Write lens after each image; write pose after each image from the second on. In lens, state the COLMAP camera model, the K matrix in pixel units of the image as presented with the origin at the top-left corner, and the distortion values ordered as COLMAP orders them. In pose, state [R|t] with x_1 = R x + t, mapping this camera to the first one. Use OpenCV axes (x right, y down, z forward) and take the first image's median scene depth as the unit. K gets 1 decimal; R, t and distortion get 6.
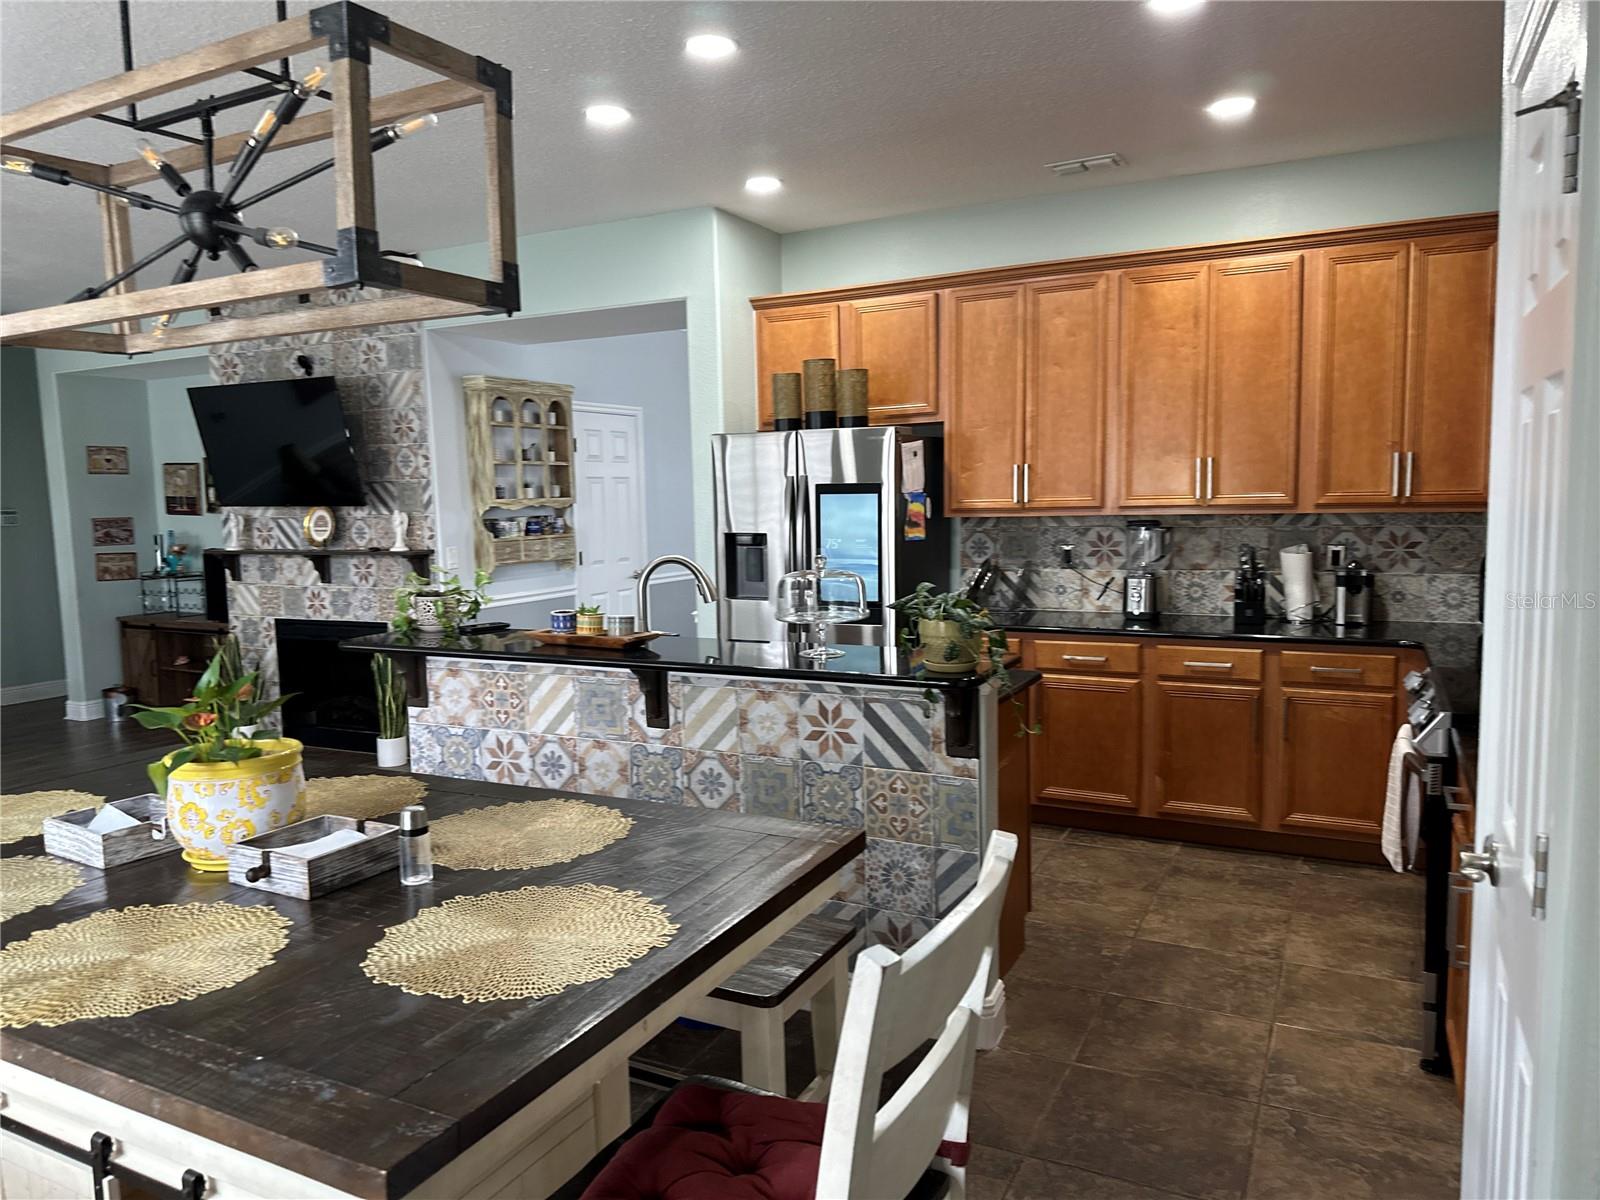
lens RADIAL K [[1139.6, 0, 775.9], [0, 1139.6, 617.5], [0, 0, 1]] dist [0.059823, -0.090916]
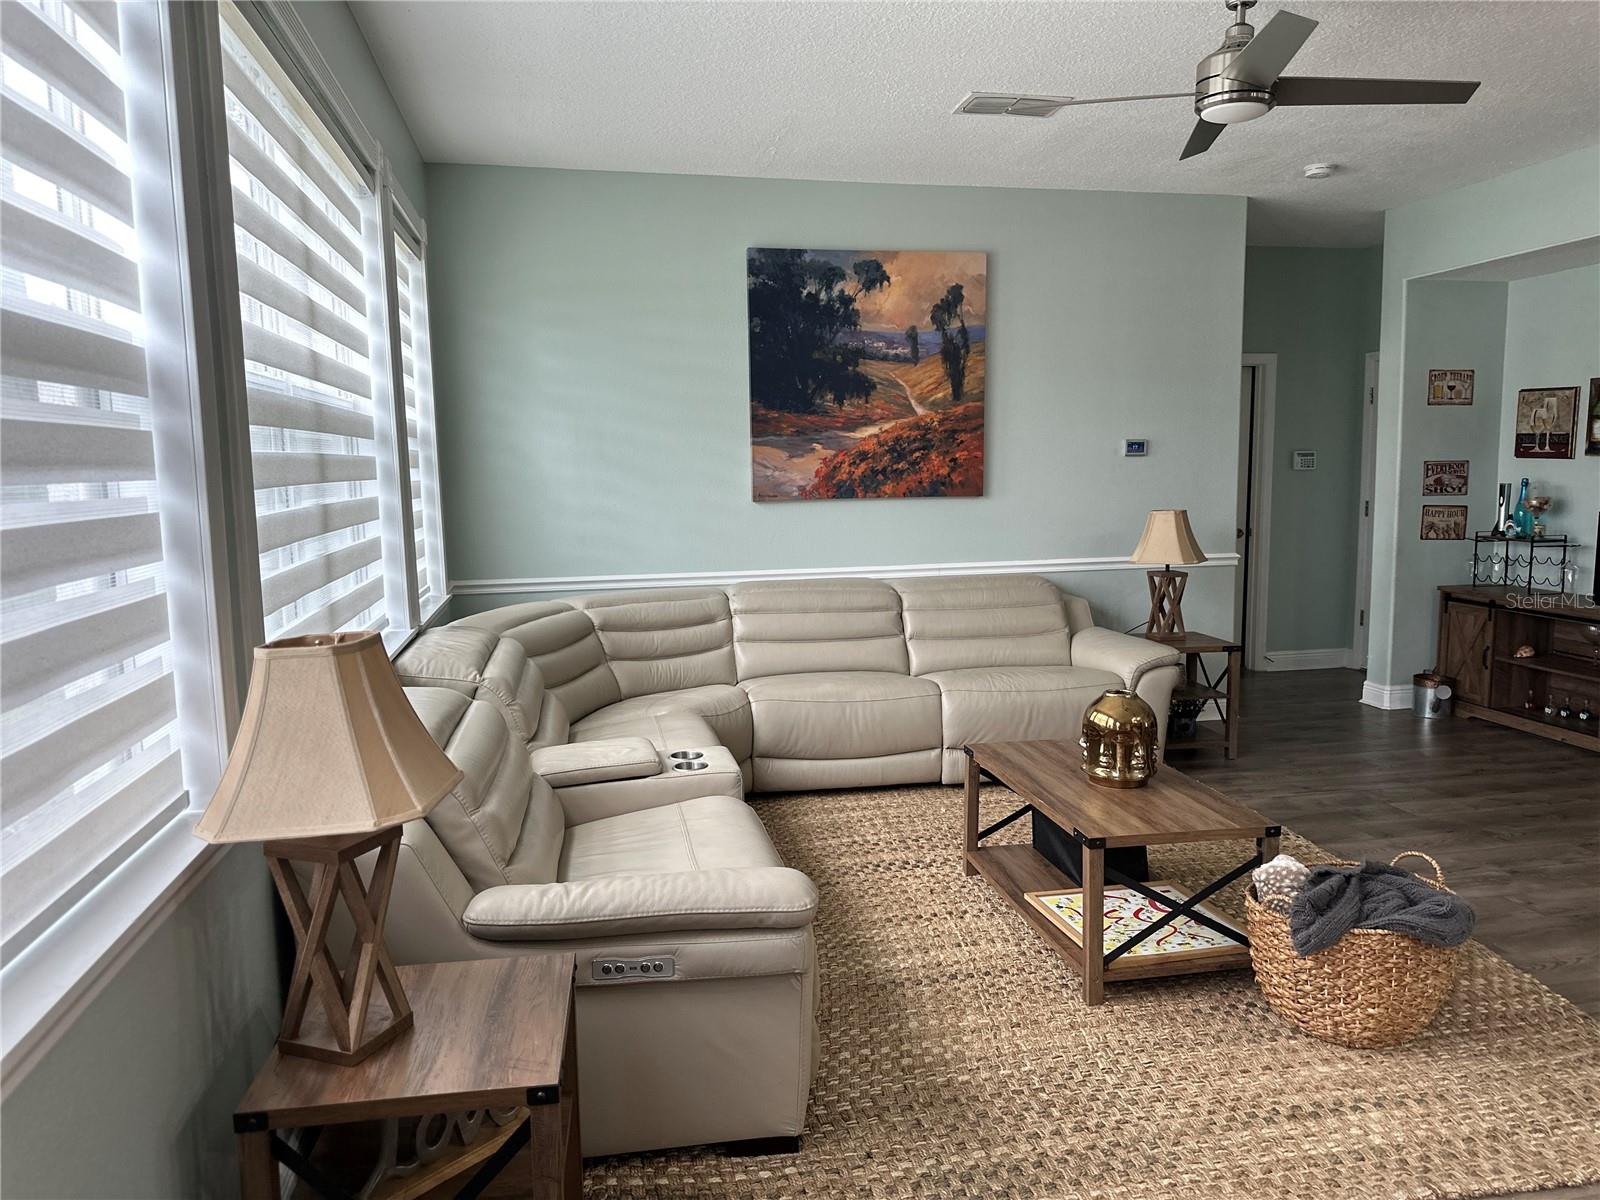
lens RADIAL K [[1118.0, 0, 800.4], [0, 1118.0, 606.7], [0, 0, 1]] dist [0.108220, -0.155457]
pose [[0.635301, 0.106289, -0.764915, -0.409563], [-0.083141, 0.994140, 0.069088, -0.006750], [0.767776, 0.019704, 0.640415, 0.263667]]
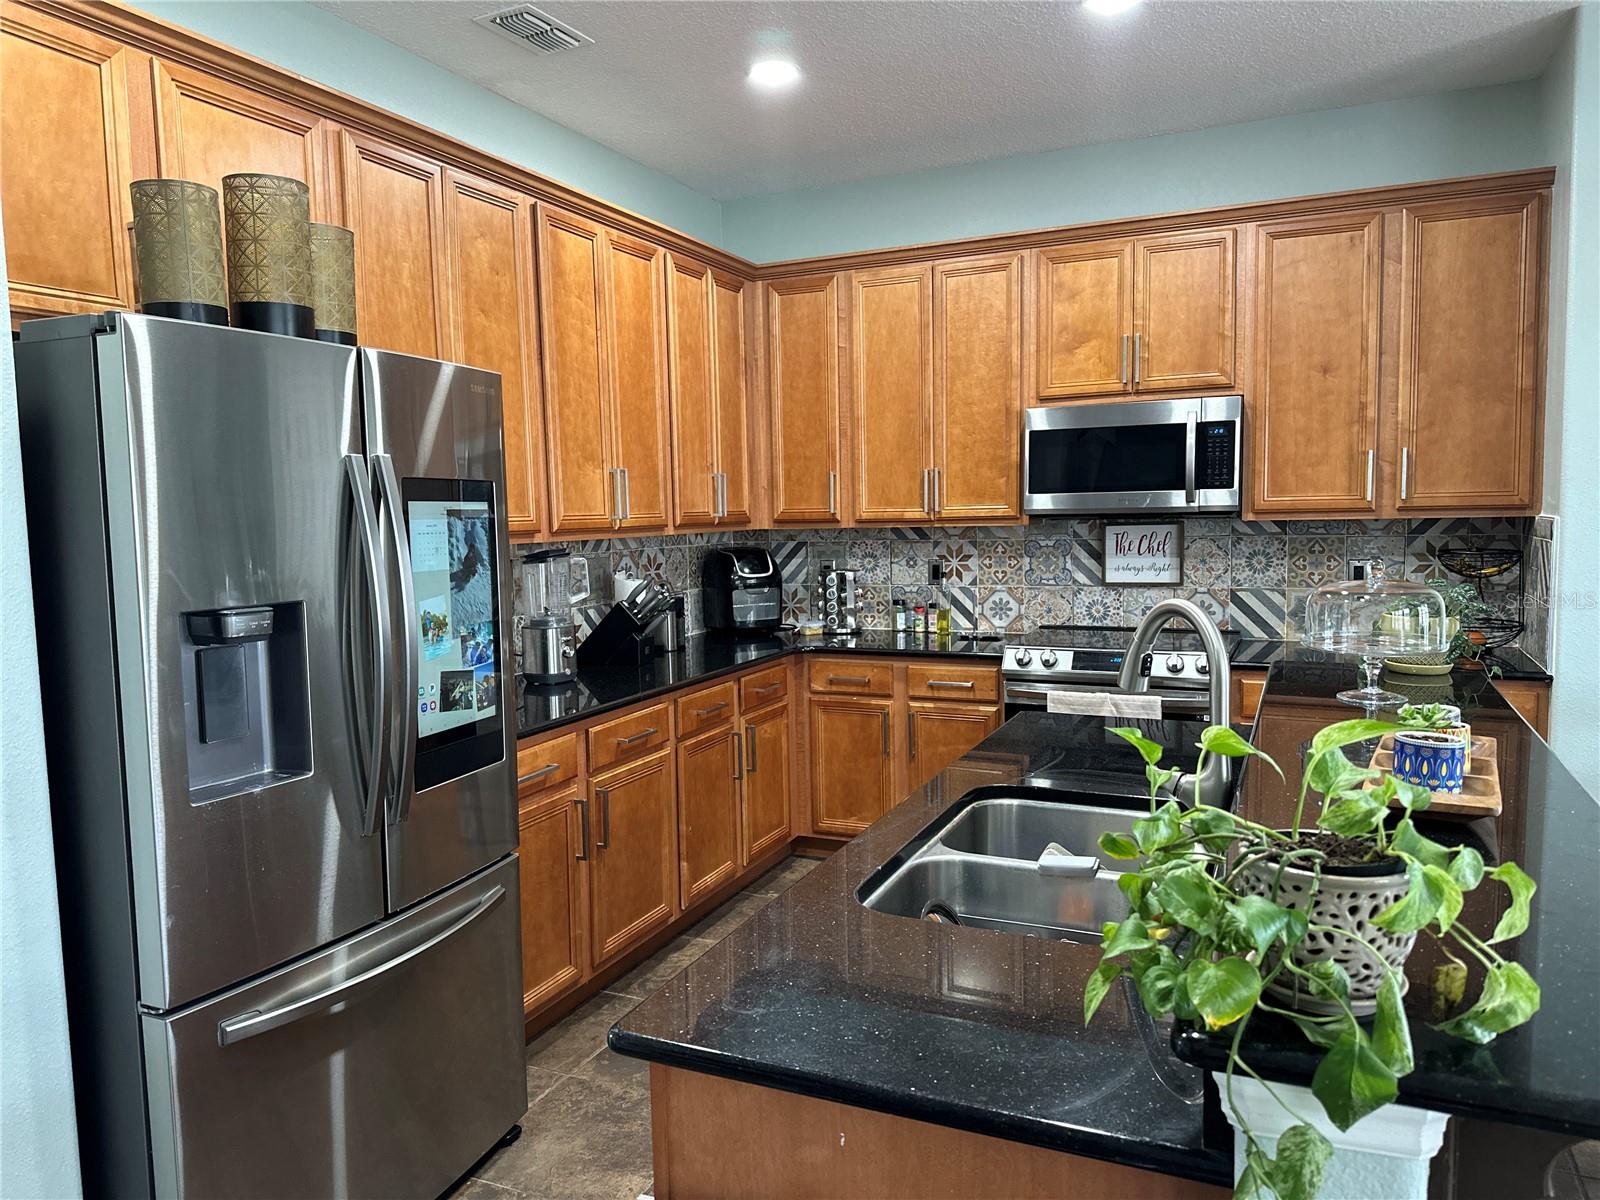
lens RADIAL K [[1118.7, 0, 794.8], [0, 1118.7, 612.1], [0, 0, 1]] dist [0.166781, -0.315105]
pose [[-0.055448, -0.075427, 0.995608, -0.420283], [0.136133, 0.987260, 0.082376, -0.084130], [-0.989138, 0.140103, -0.044474, 0.883415]]
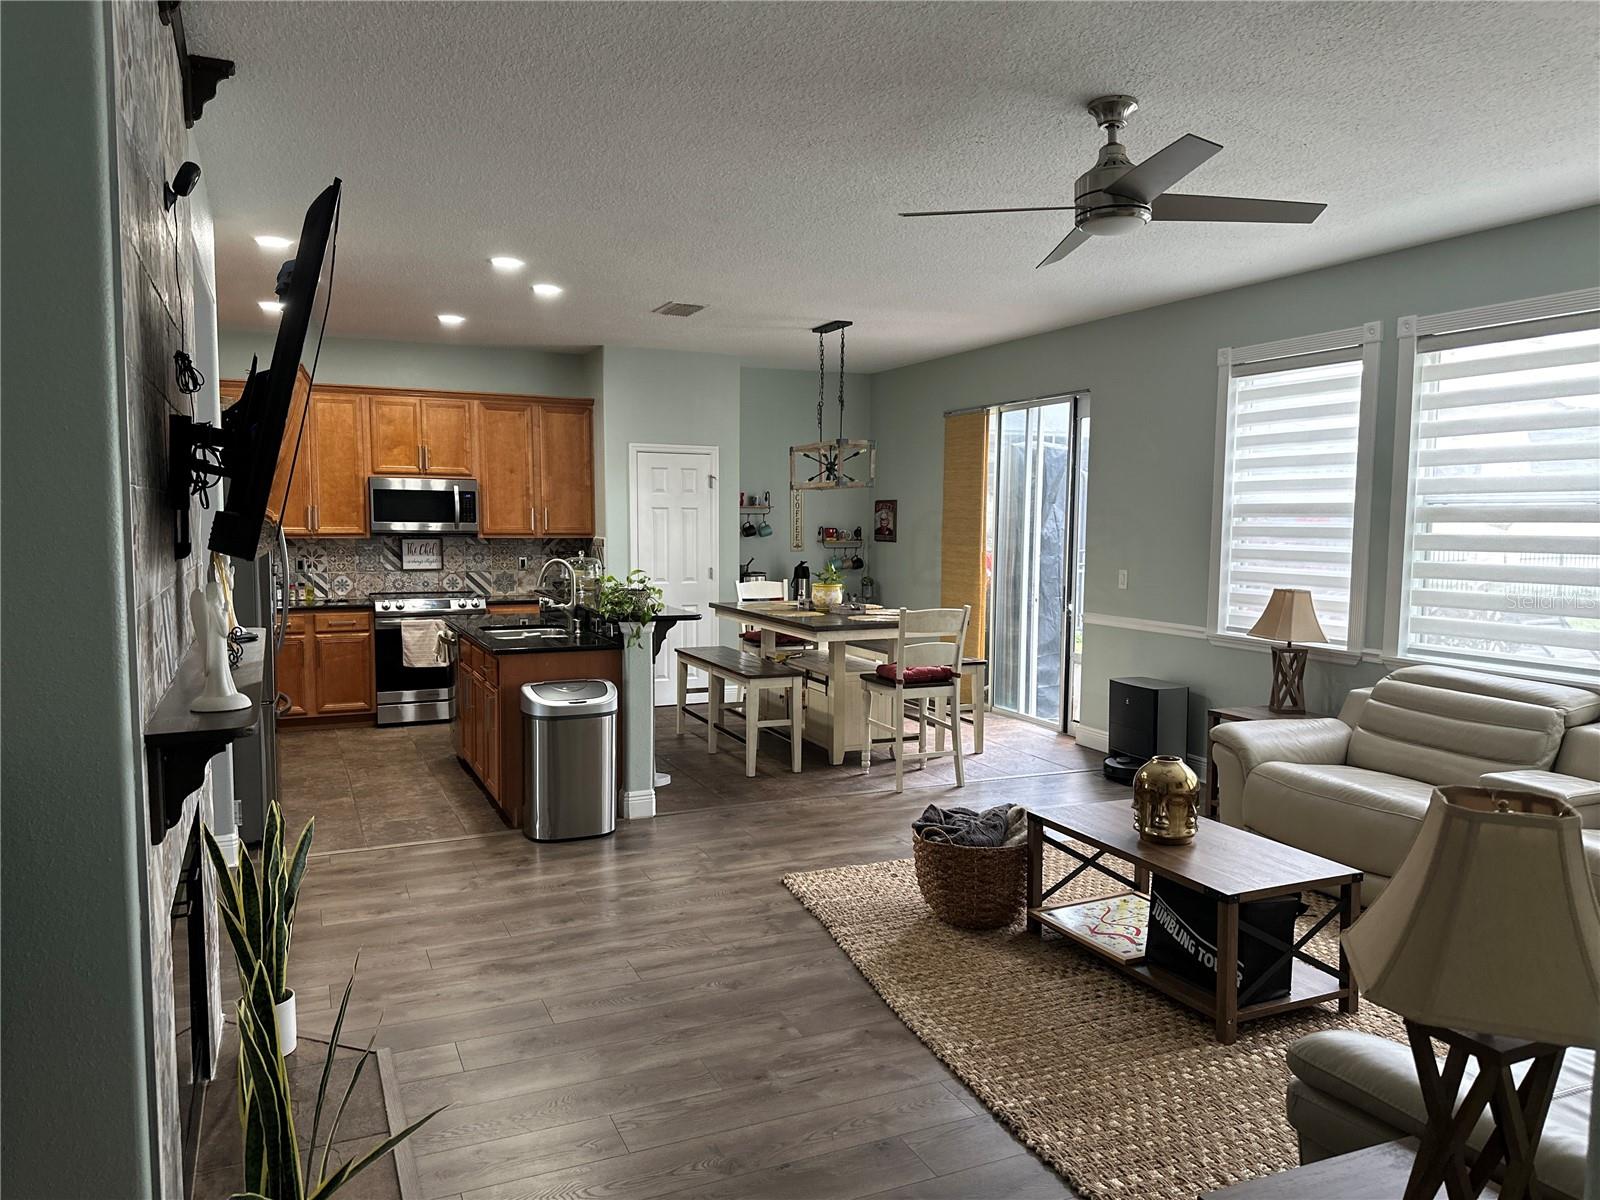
lens RADIAL K [[1125.1, 0, 798.9], [0, 1125.1, 613.1], [0, 0, 1]] dist [0.163015, -0.256526]
pose [[-0.791863, -0.035198, 0.609684, -1.081988], [0.079901, 0.983785, 0.160572, -0.165908], [-0.605449, 0.175865, -0.776210, 1.603016]]
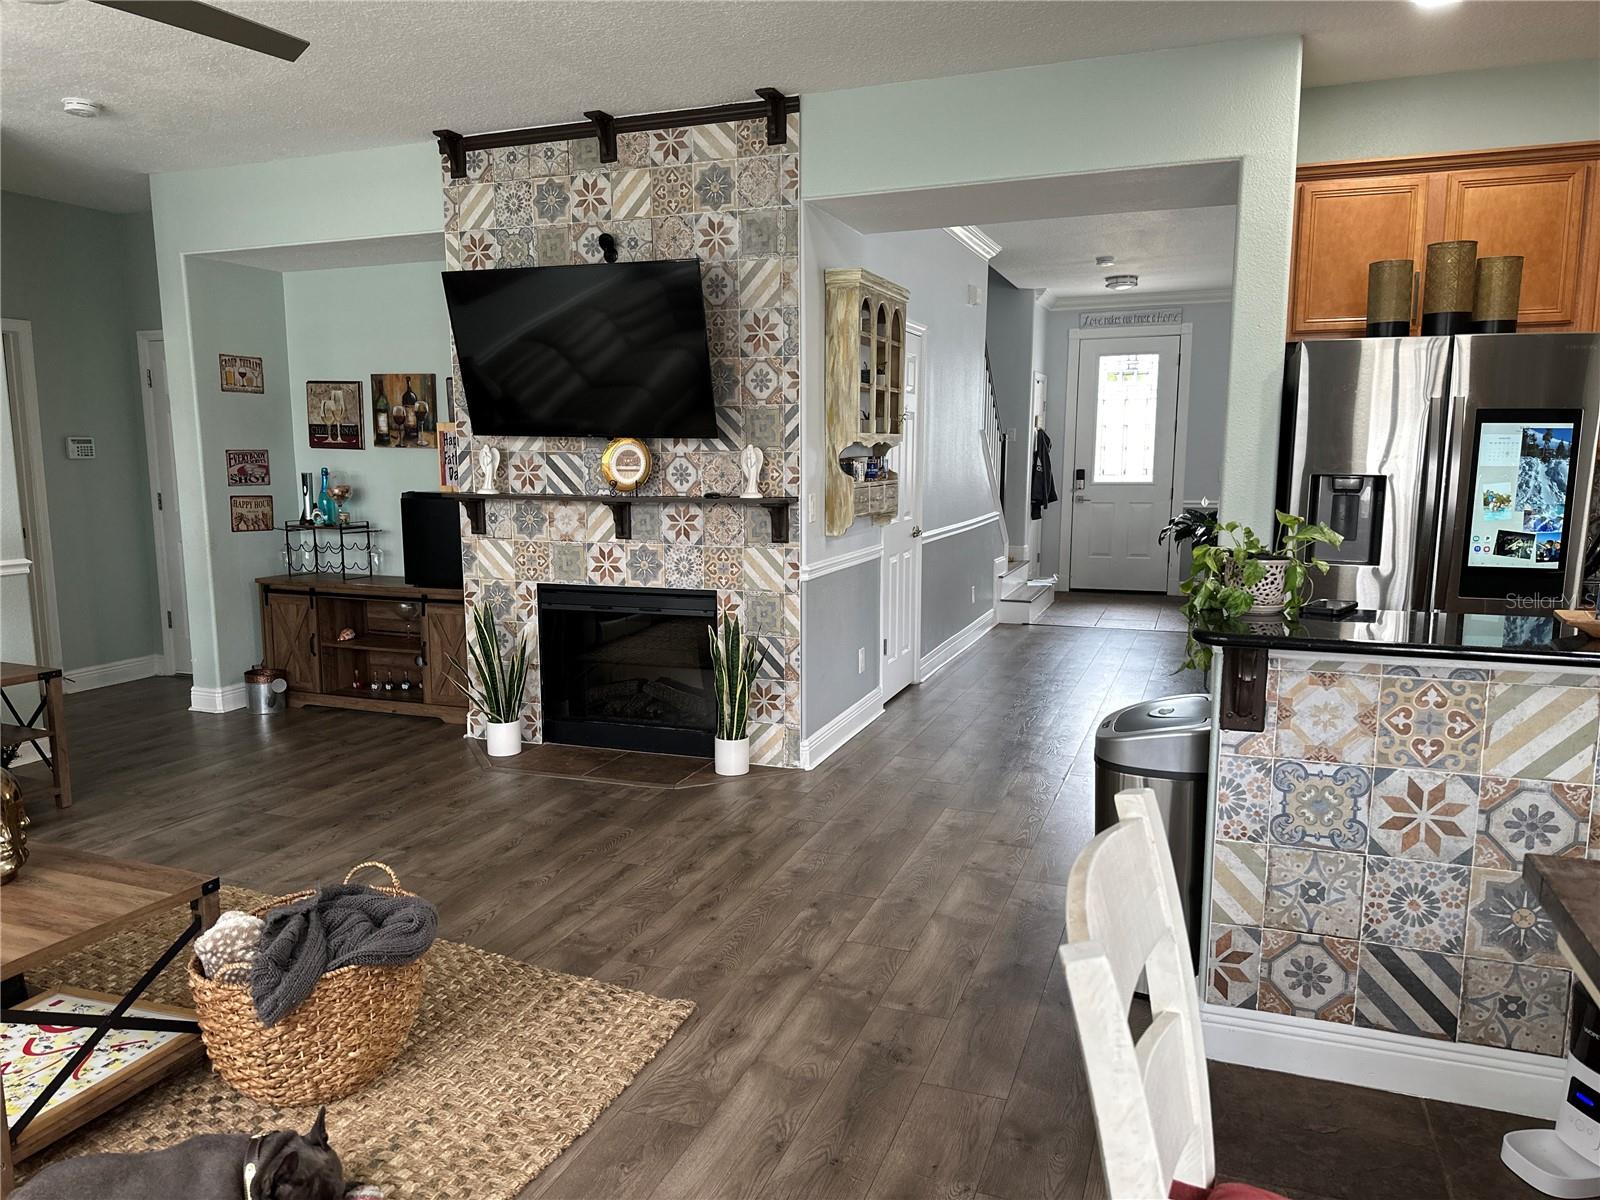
lens RADIAL K [[1112.6, 0, 812.9], [0, 1112.6, 627.1], [0, 0, 1]] dist [0.105902, -0.163891]
pose [[0.990093, -0.001950, 0.140398, -0.504086], [-0.004393, 0.998984, 0.044850, -0.006427], [-0.140343, -0.045023, 0.989079, 0.317907]]
